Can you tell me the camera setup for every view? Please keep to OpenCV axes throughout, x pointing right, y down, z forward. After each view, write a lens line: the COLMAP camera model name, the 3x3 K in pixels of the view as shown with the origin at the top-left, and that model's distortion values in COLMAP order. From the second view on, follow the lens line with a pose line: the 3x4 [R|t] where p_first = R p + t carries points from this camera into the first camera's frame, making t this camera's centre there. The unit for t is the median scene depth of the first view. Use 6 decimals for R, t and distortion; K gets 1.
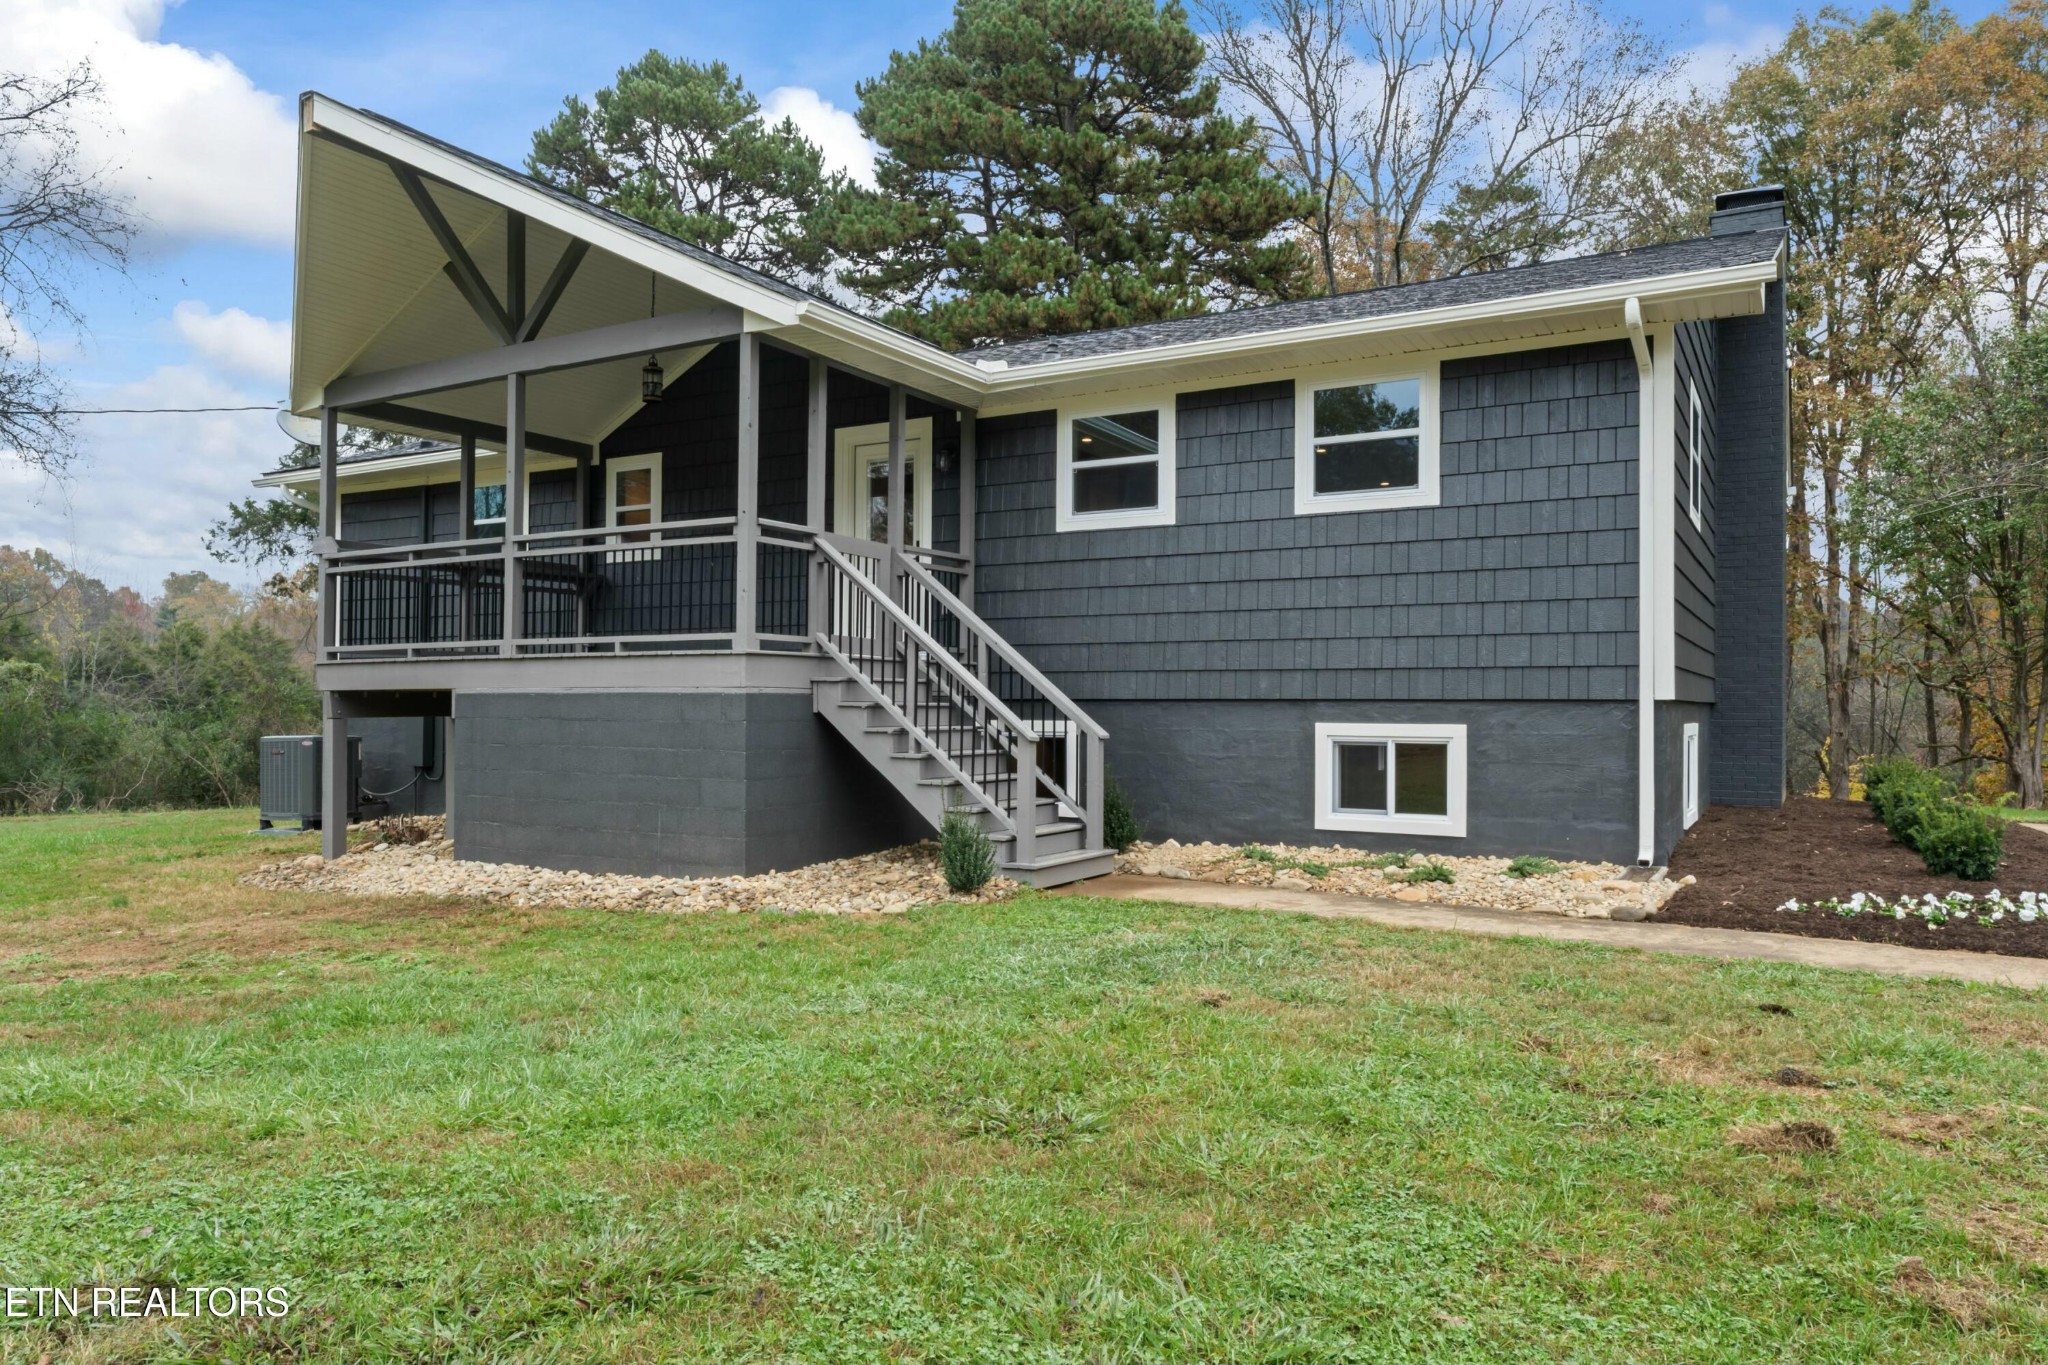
lens RADIAL K [[1377.0, 0, 1015.5], [0, 1377.0, 676.4], [0, 0, 1]] dist [0.004682, 0.000308]
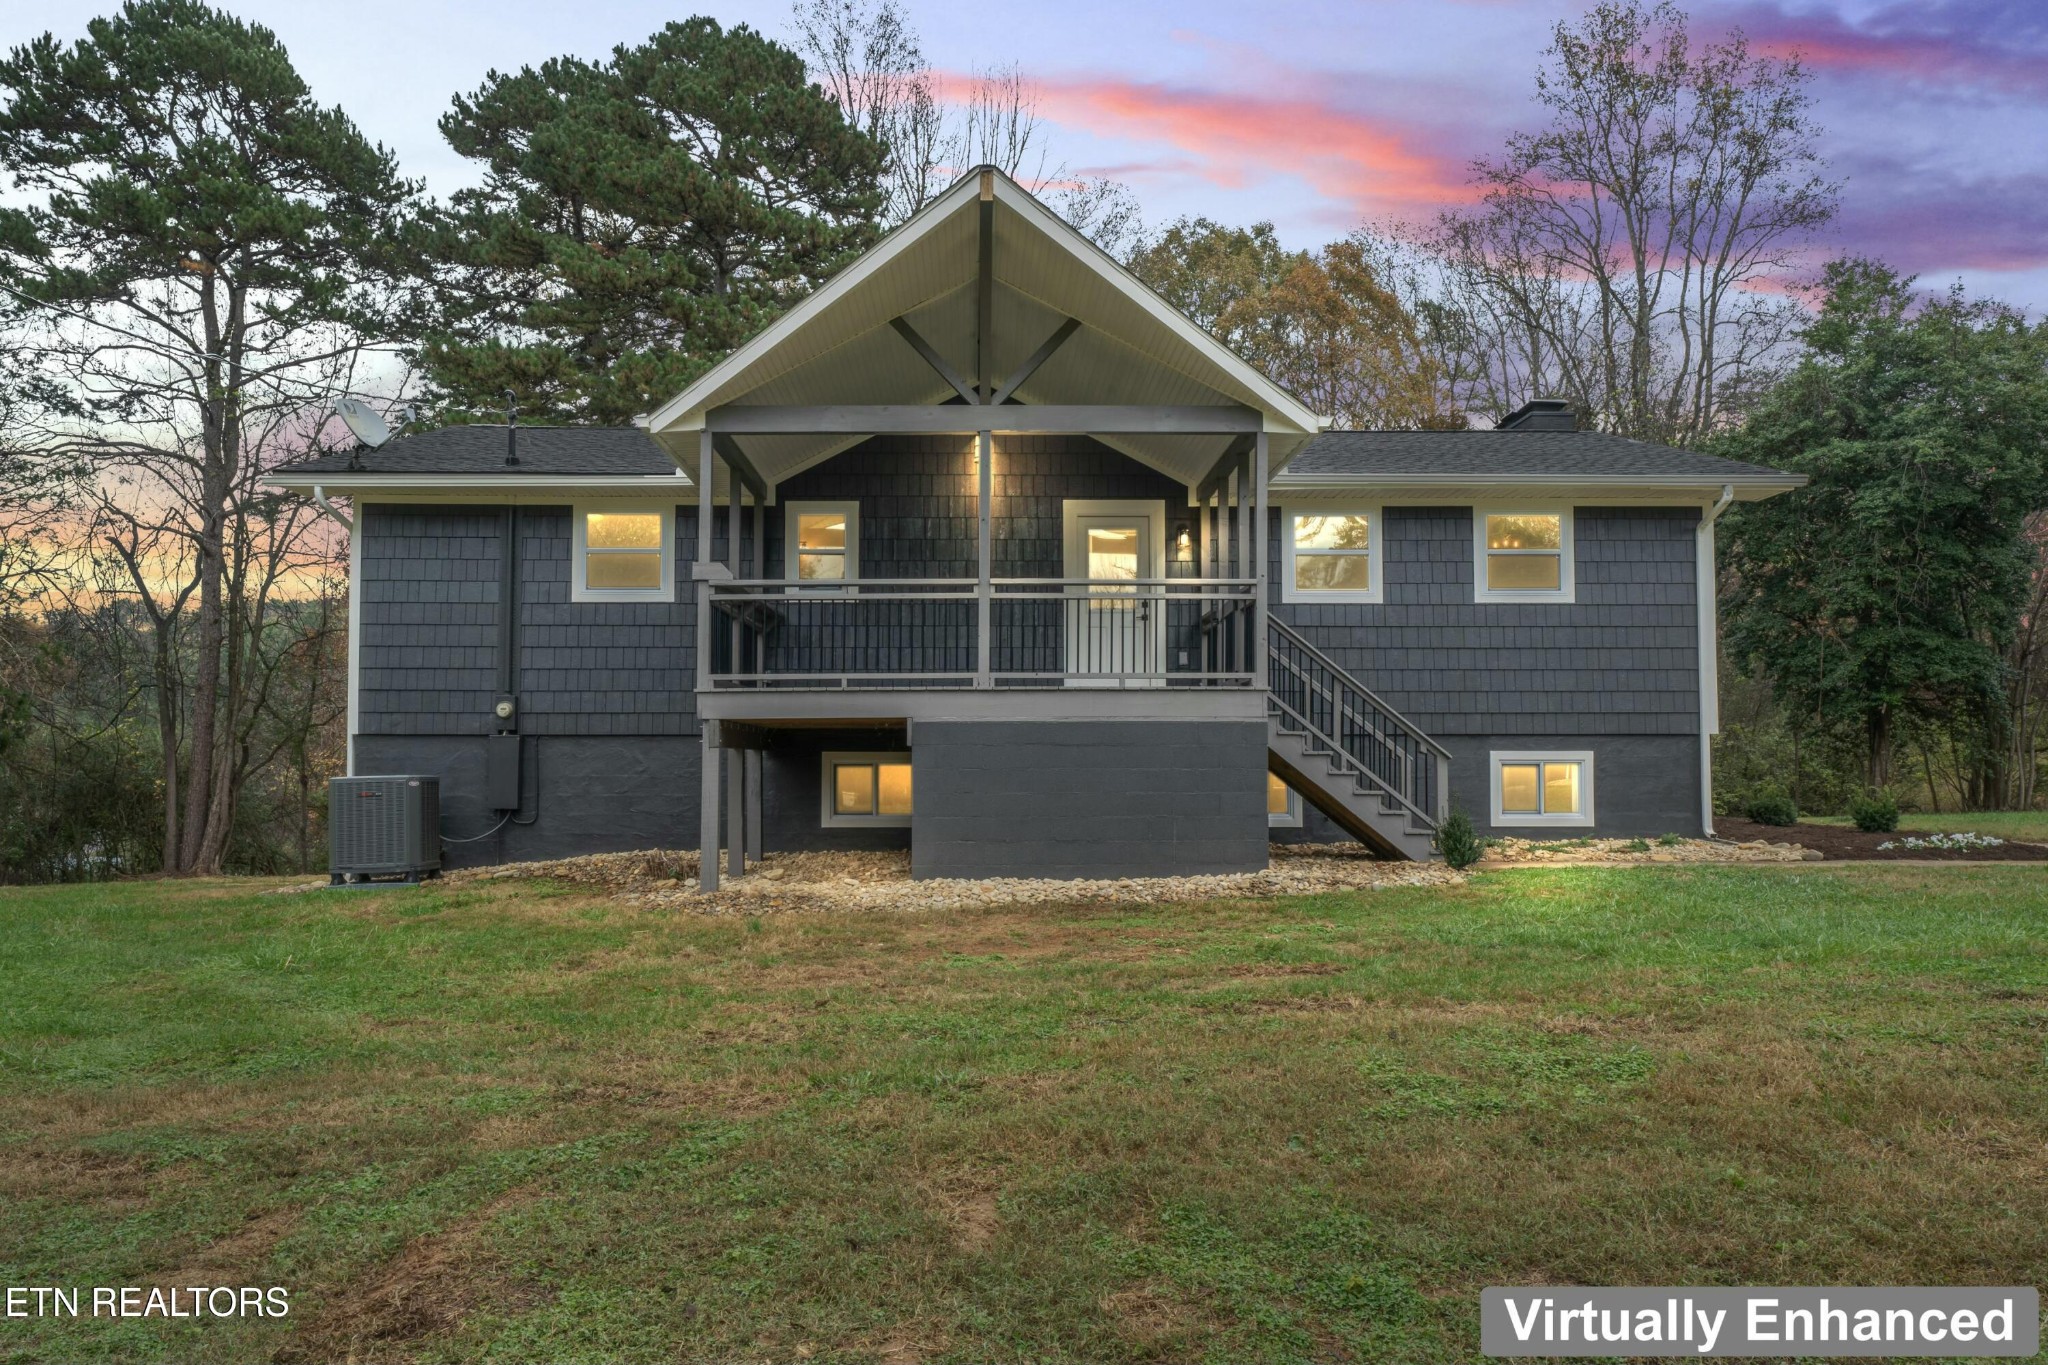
lens RADIAL K [[1377.0, 0, 1020.2], [0, 1377.0, 690.1], [0, 0, 1]] dist [0.004682, 0.000308]
pose [[0.846935, 0.025922, 0.531064, -0.861730], [-0.006564, 0.999245, -0.038306, 0.026547], [-0.531656, 0.028956, 0.846465, 0.056549]]
